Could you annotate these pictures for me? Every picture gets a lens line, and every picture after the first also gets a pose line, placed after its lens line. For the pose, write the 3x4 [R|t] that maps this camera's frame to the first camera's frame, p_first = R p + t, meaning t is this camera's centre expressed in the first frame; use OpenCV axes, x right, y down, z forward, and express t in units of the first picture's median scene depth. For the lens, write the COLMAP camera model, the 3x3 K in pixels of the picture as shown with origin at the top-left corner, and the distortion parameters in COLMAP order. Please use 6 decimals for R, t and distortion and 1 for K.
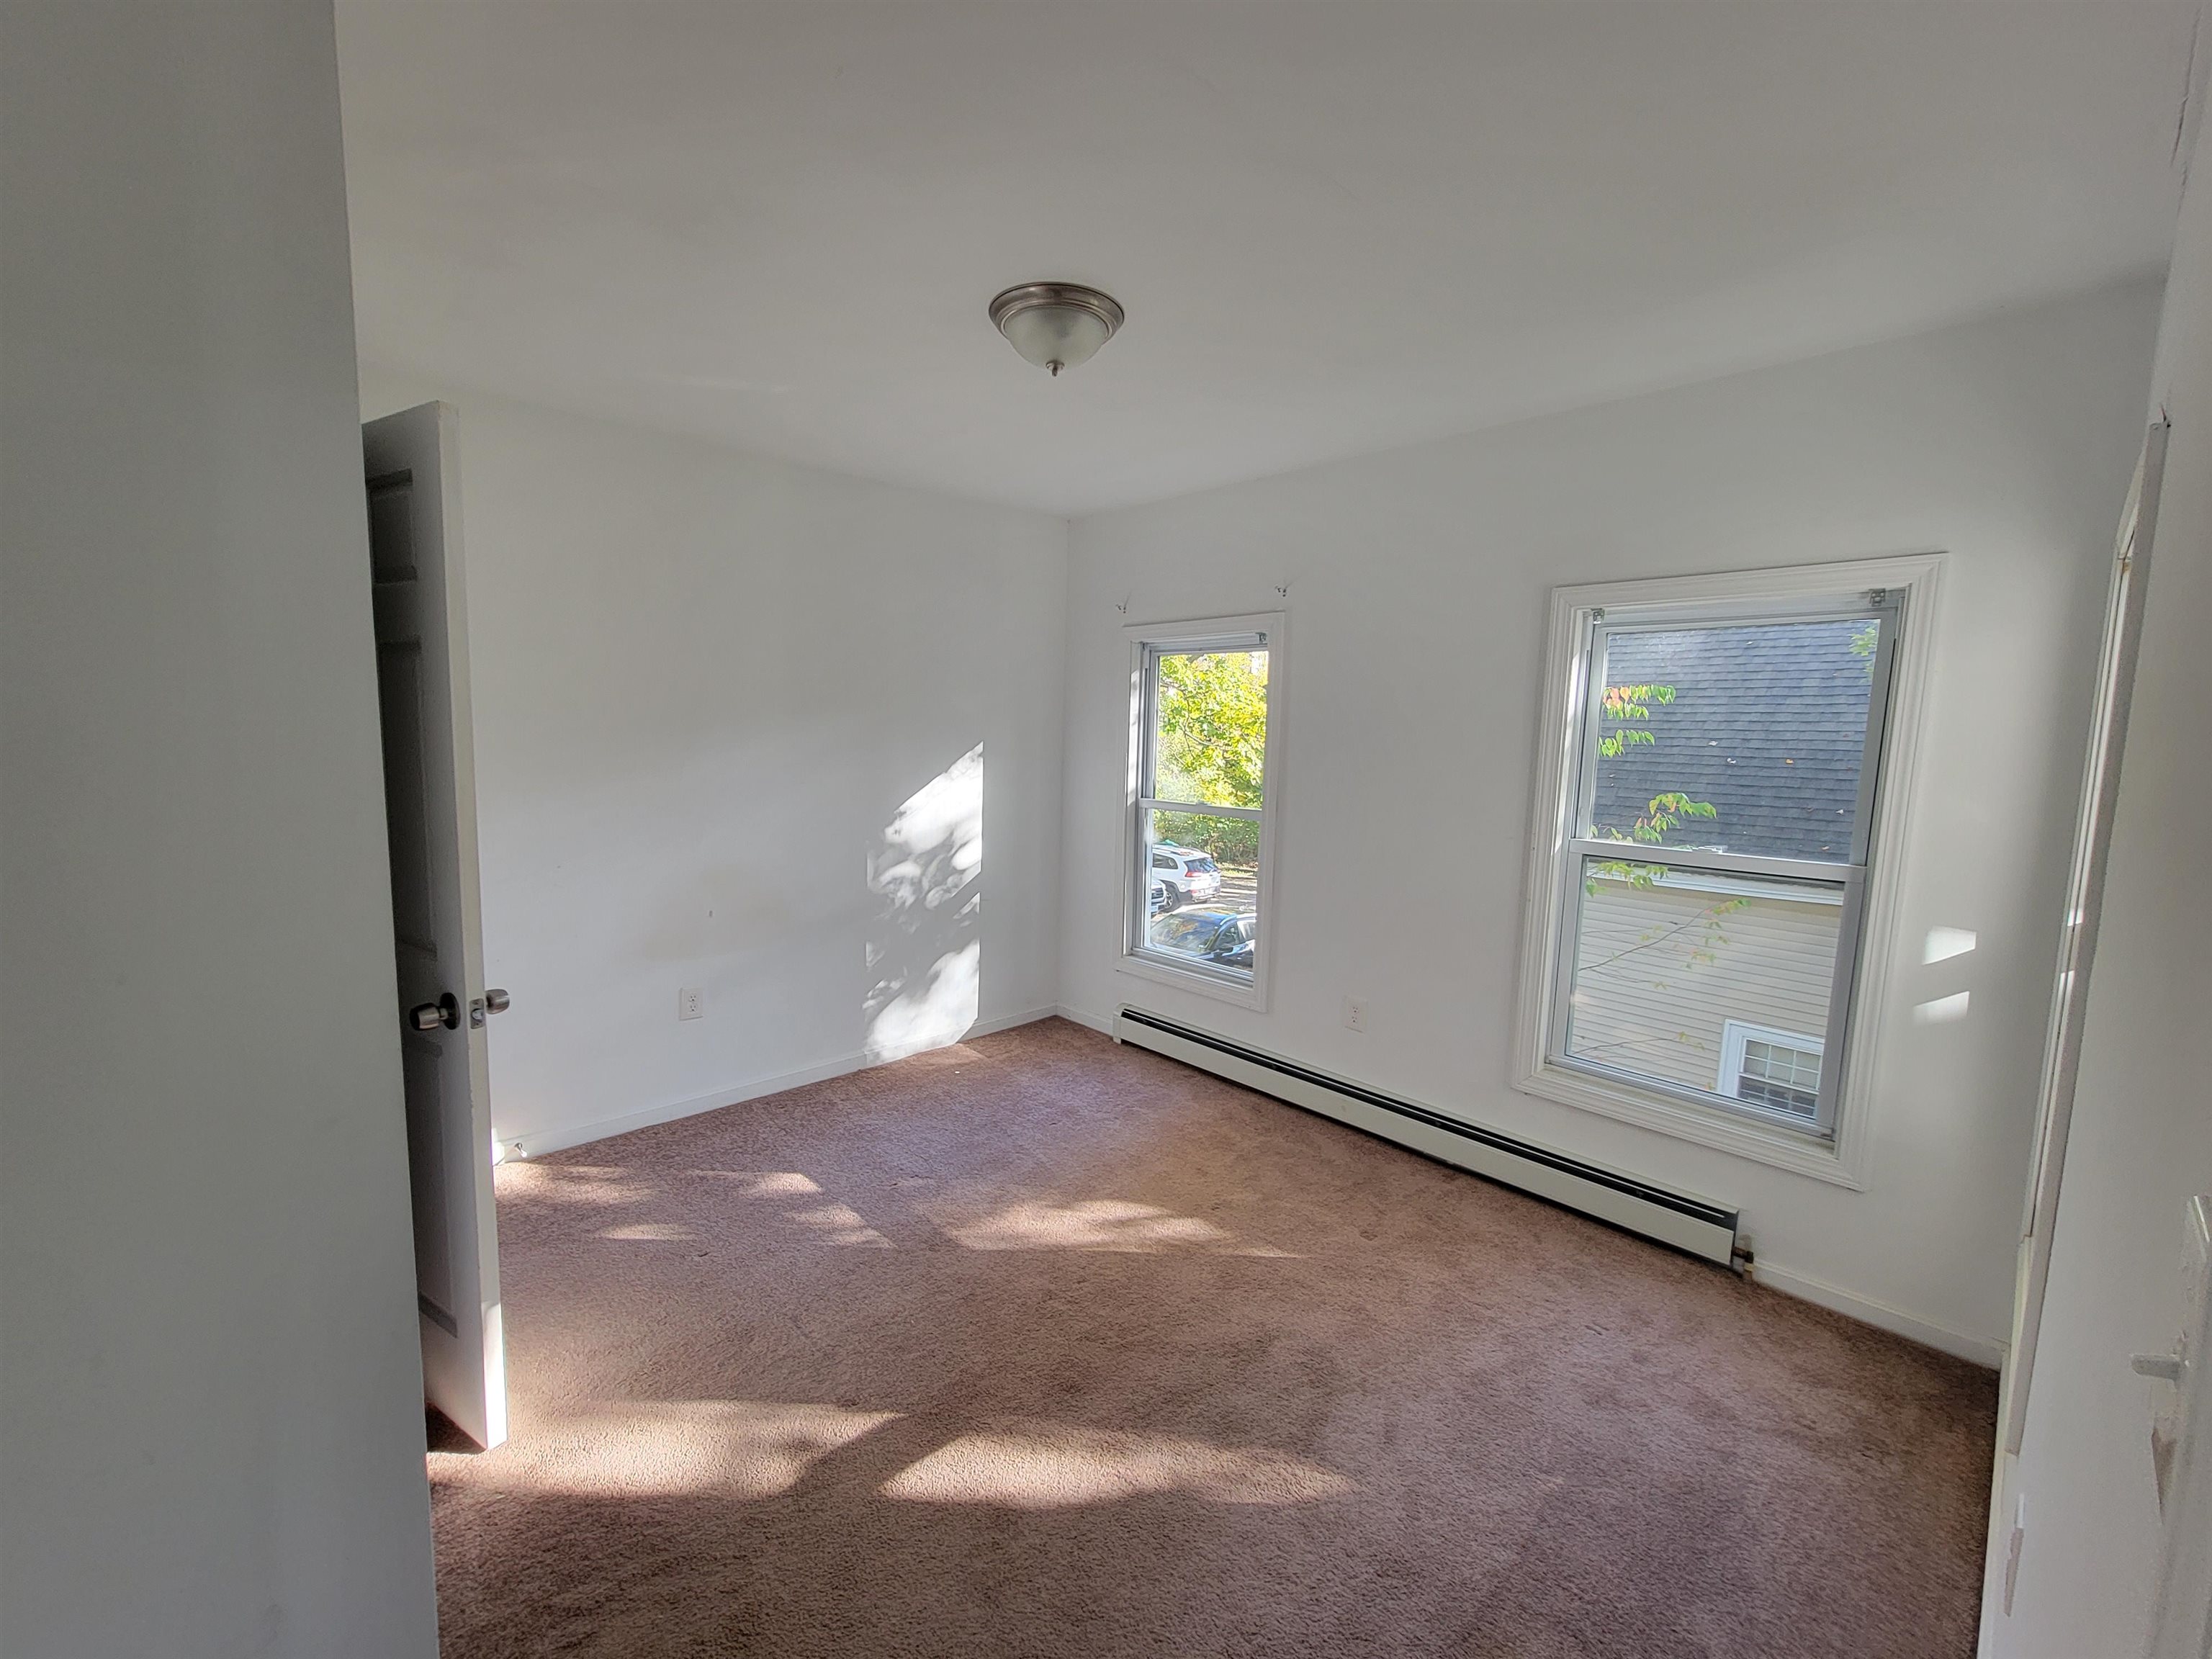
lens RADIAL K [[907.8, 0, 1090.1], [0, 907.8, 830.8], [0, 0, 1]] dist [-0.000798, -0.000352]
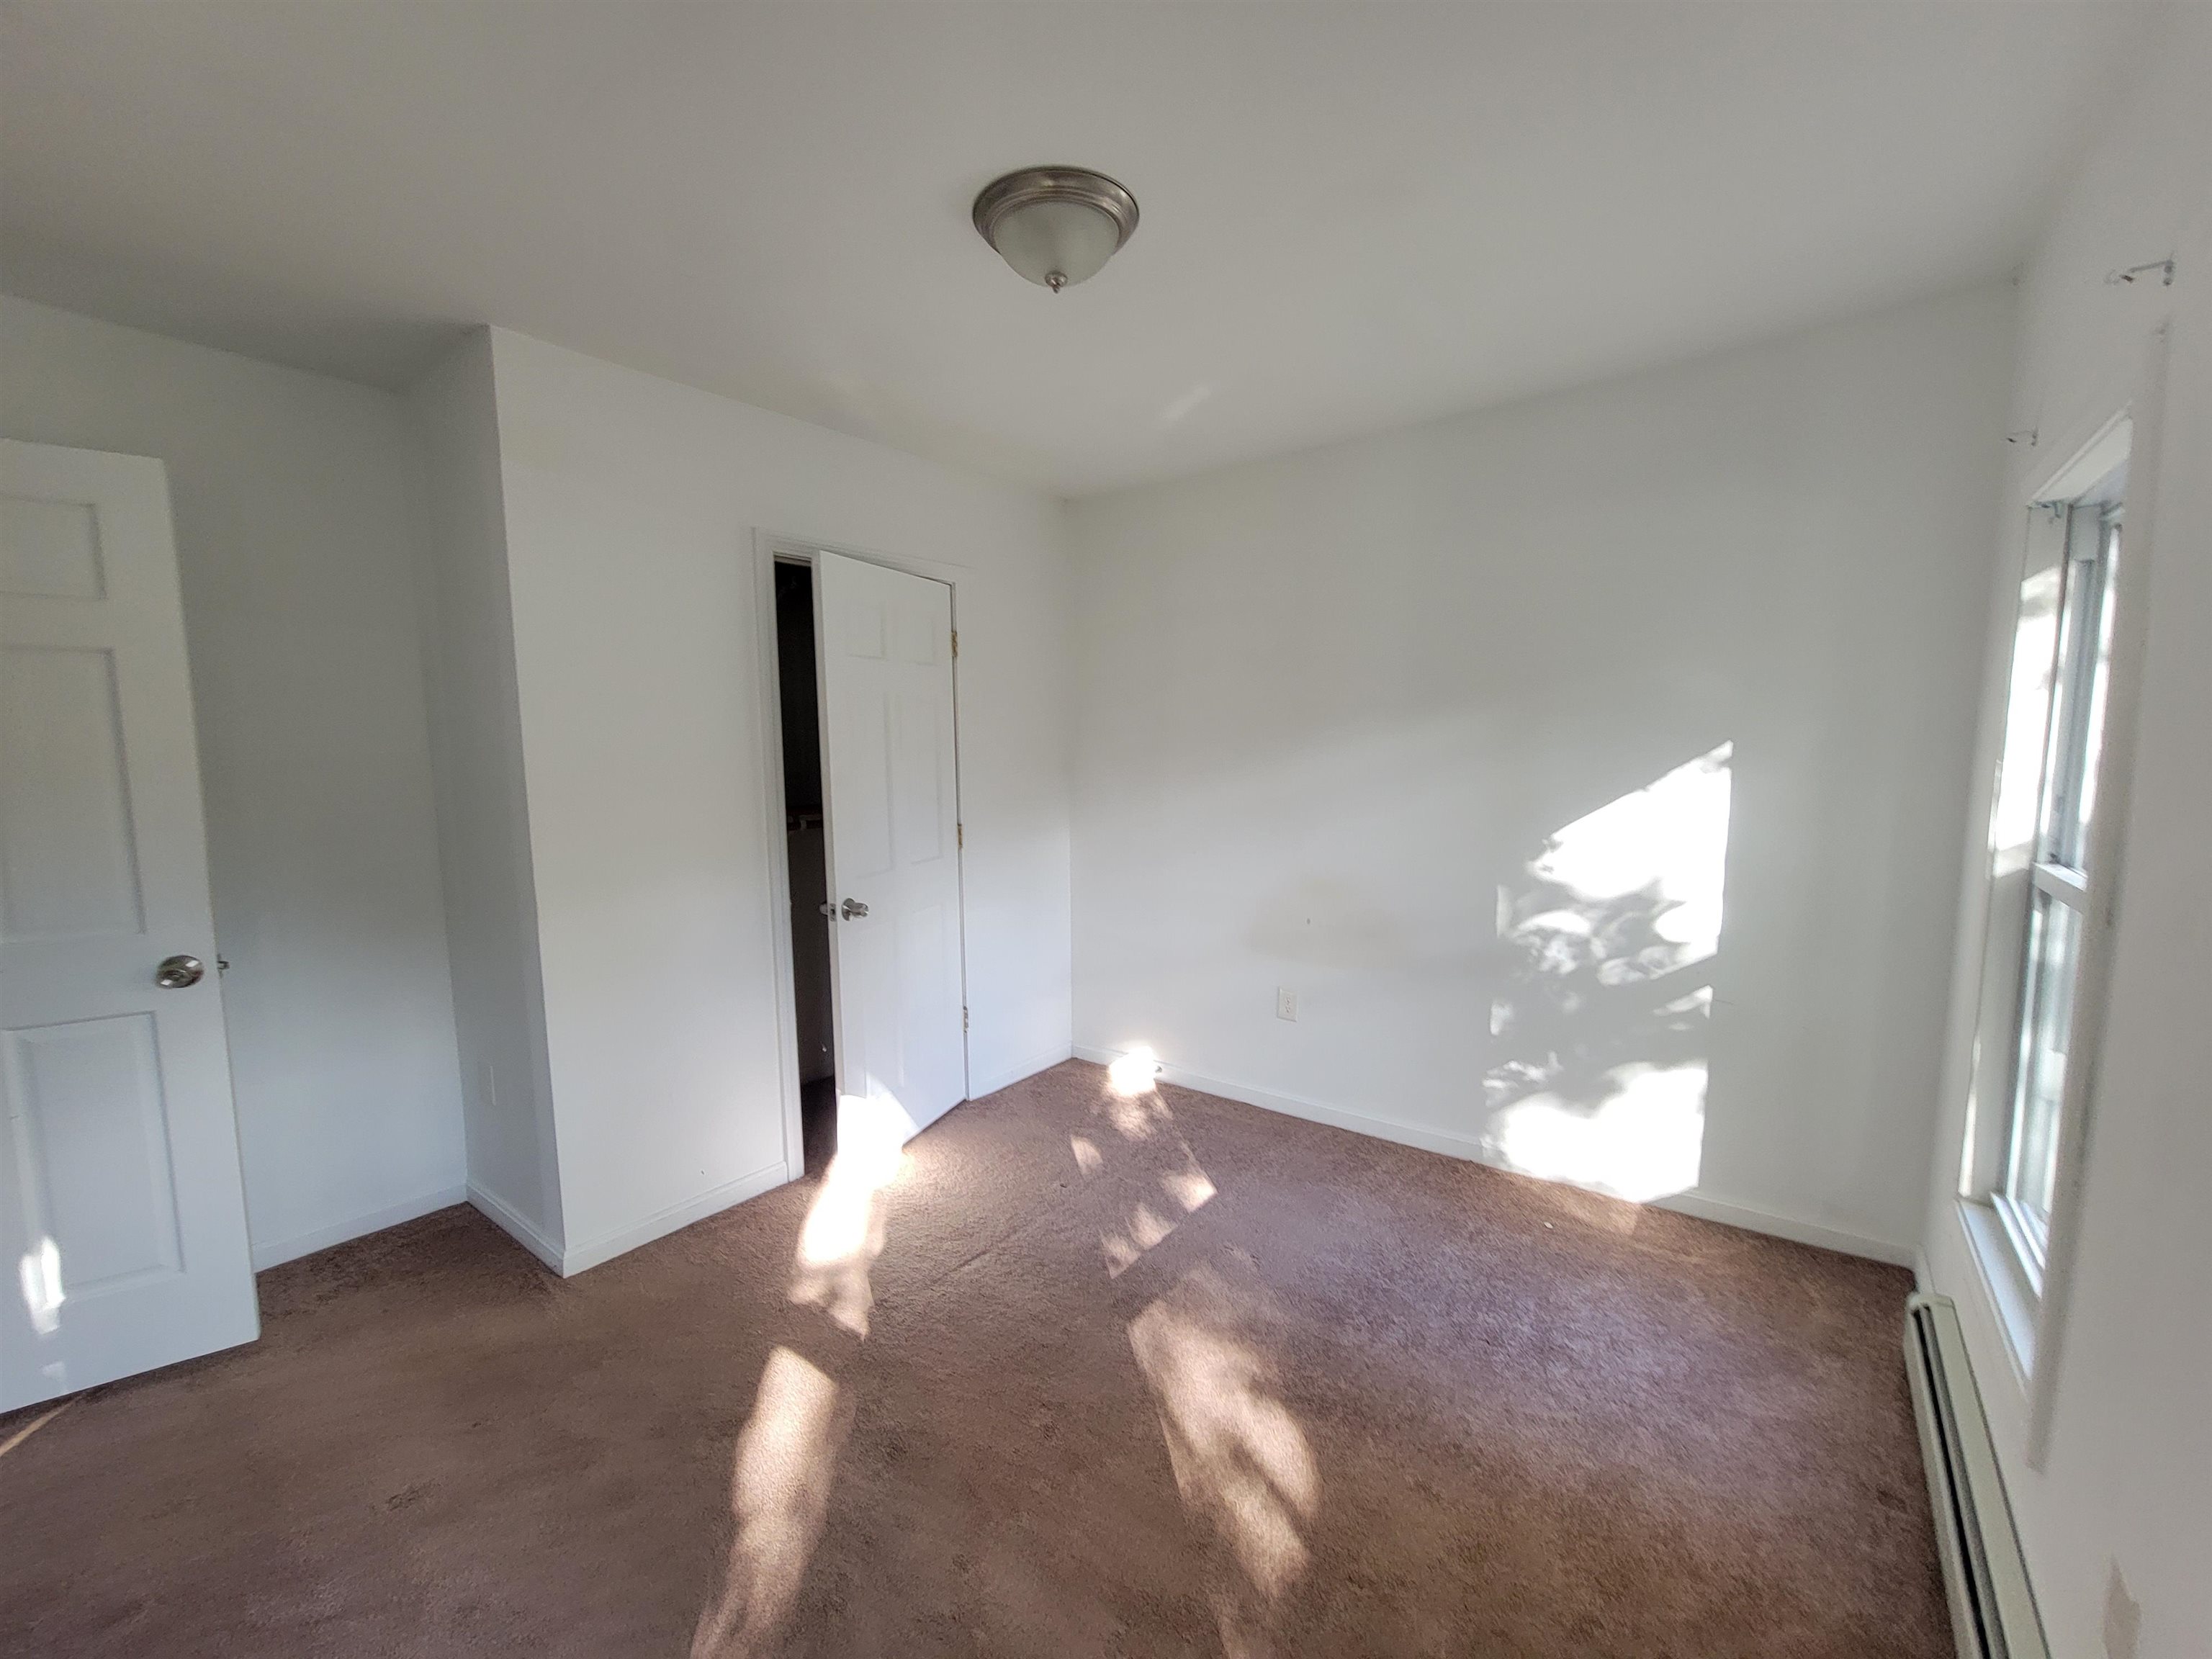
lens RADIAL K [[907.8, 0, 1090.1], [0, 907.8, 830.8], [0, 0, 1]] dist [-0.000798, -0.000352]
pose [[0.153302, 0.073101, -0.985472, 0.445770], [-0.090812, 0.994082, 0.059613, -0.037883], [0.983998, 0.080354, 0.159033, 0.518843]]
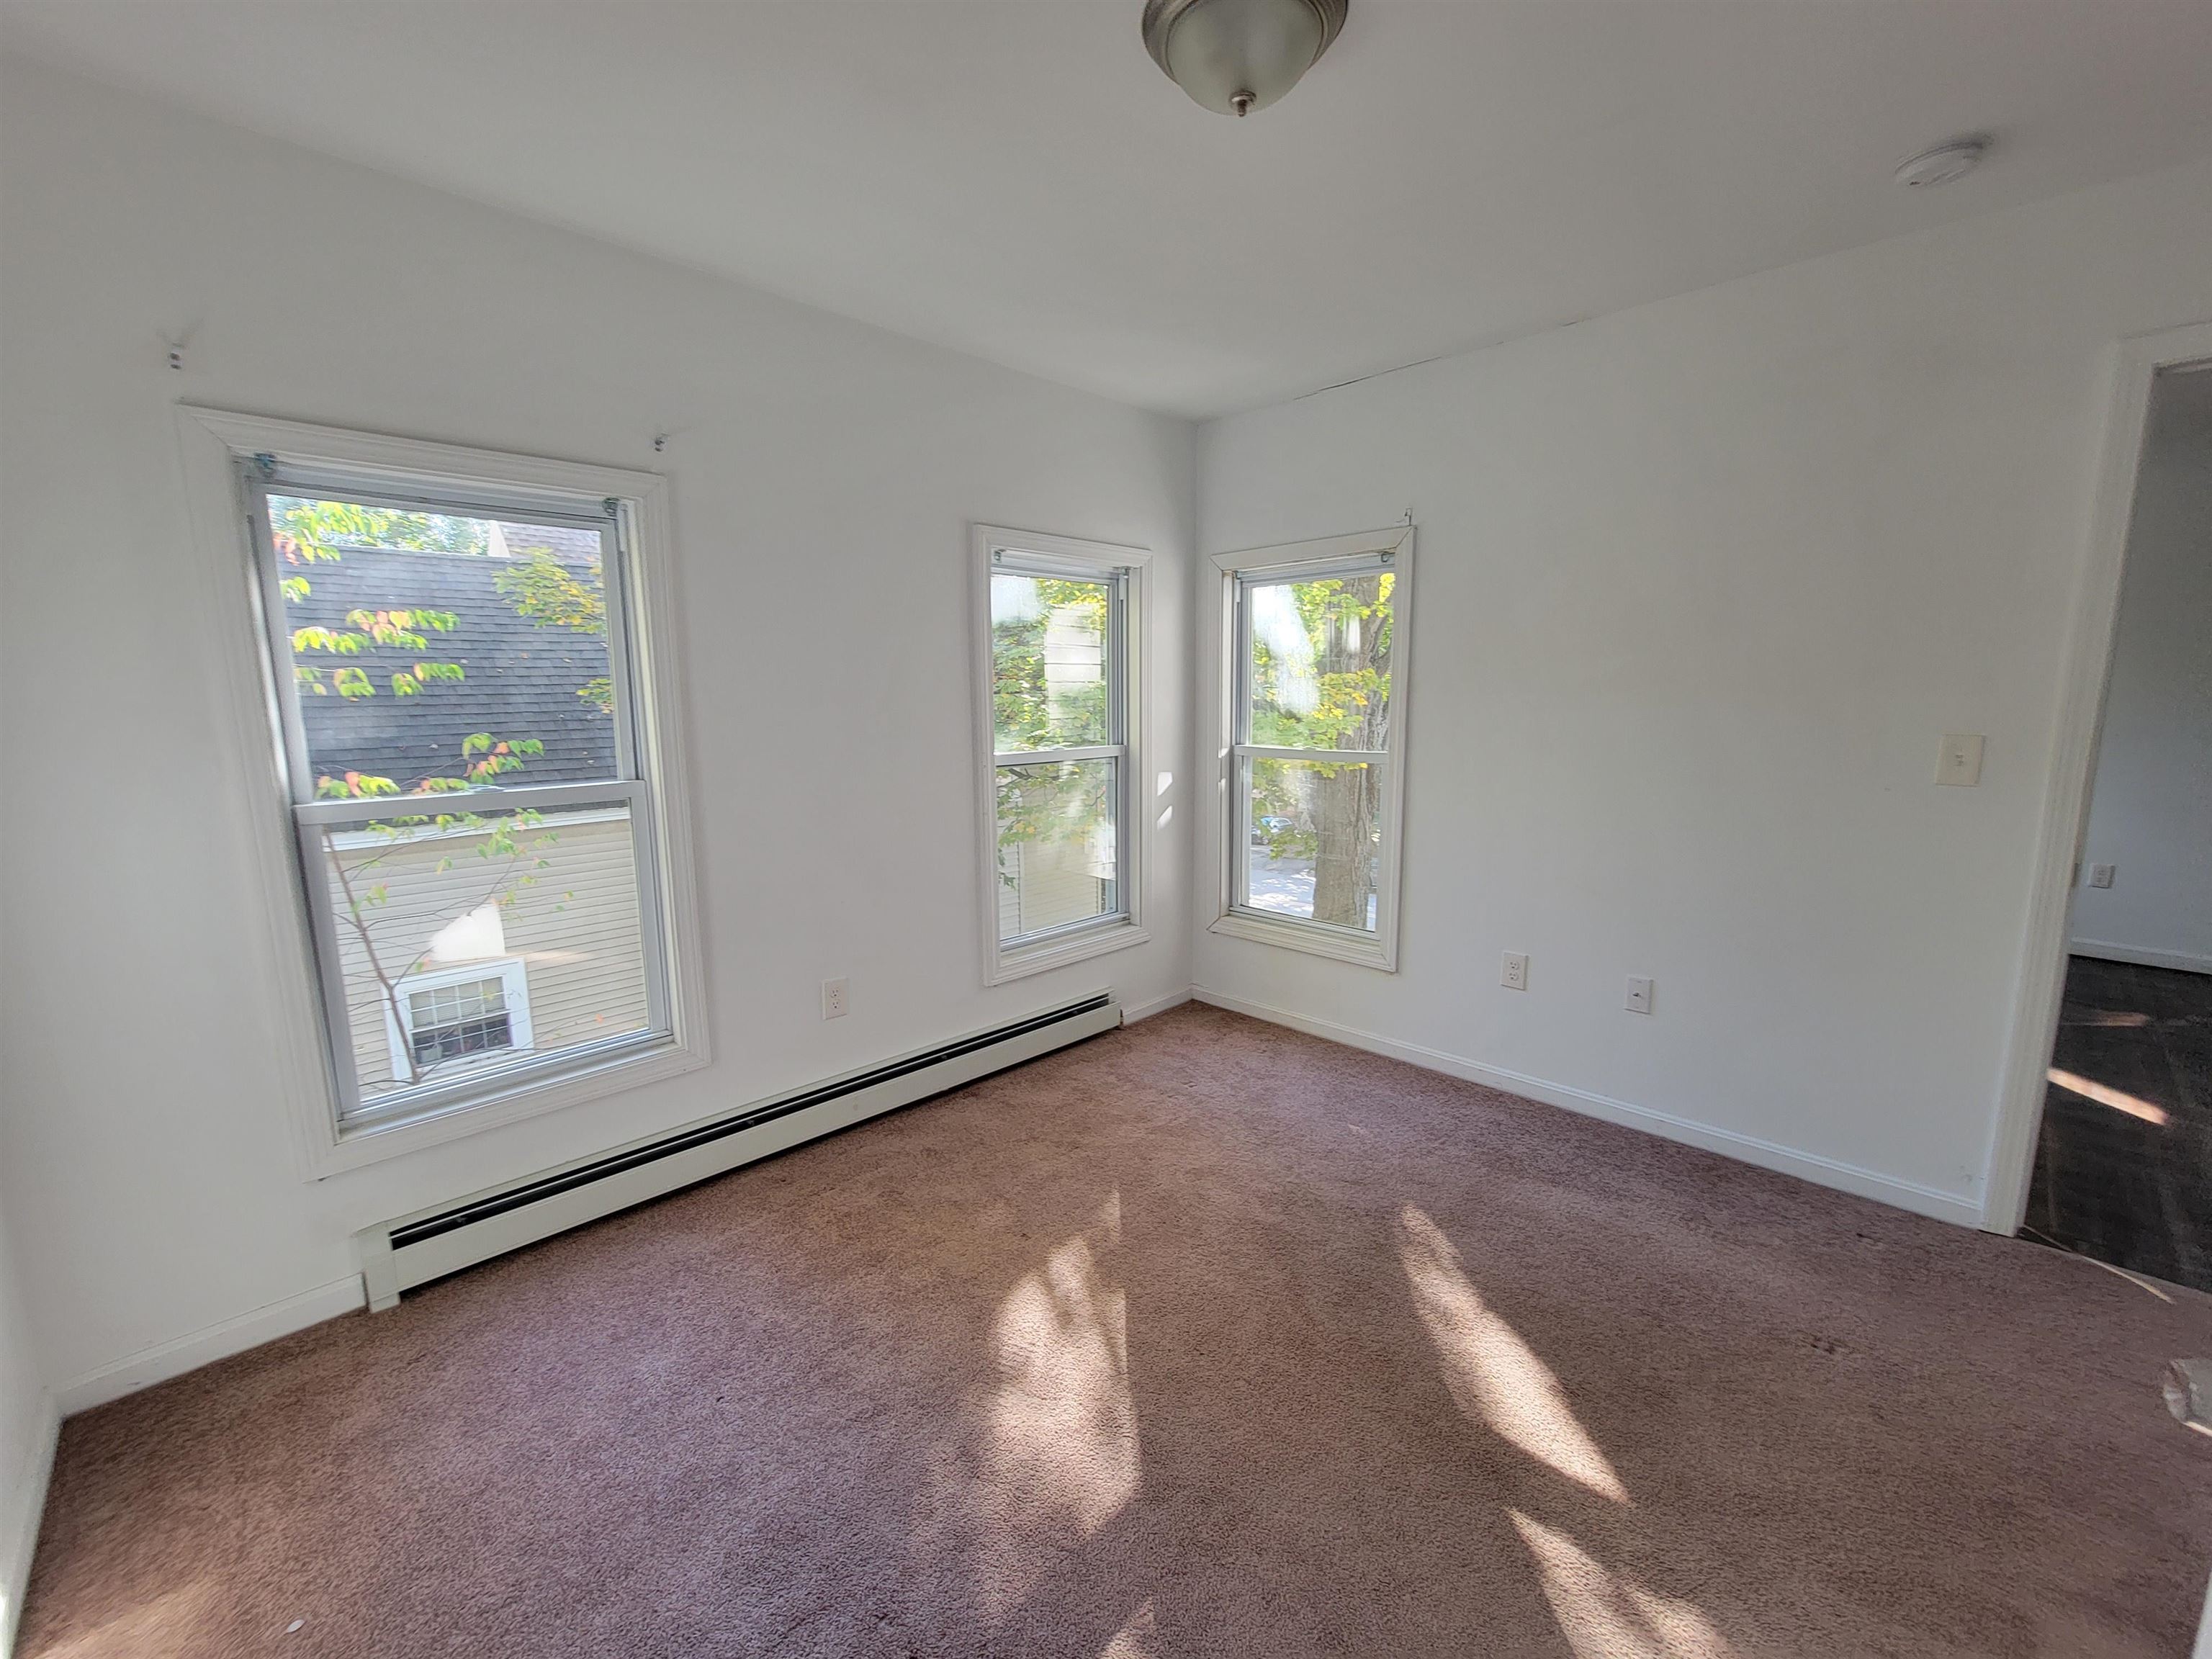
lens RADIAL K [[898.1, 0, 1091.4], [0, 898.1, 834.4], [0, 0, 1]] dist [-0.020238, -0.000075]
pose [[-0.014178, -0.186707, 0.982313, -0.428346], [0.116649, 0.975395, 0.187076, -0.064360], [-0.993072, 0.117238, 0.007950, 0.641575]]
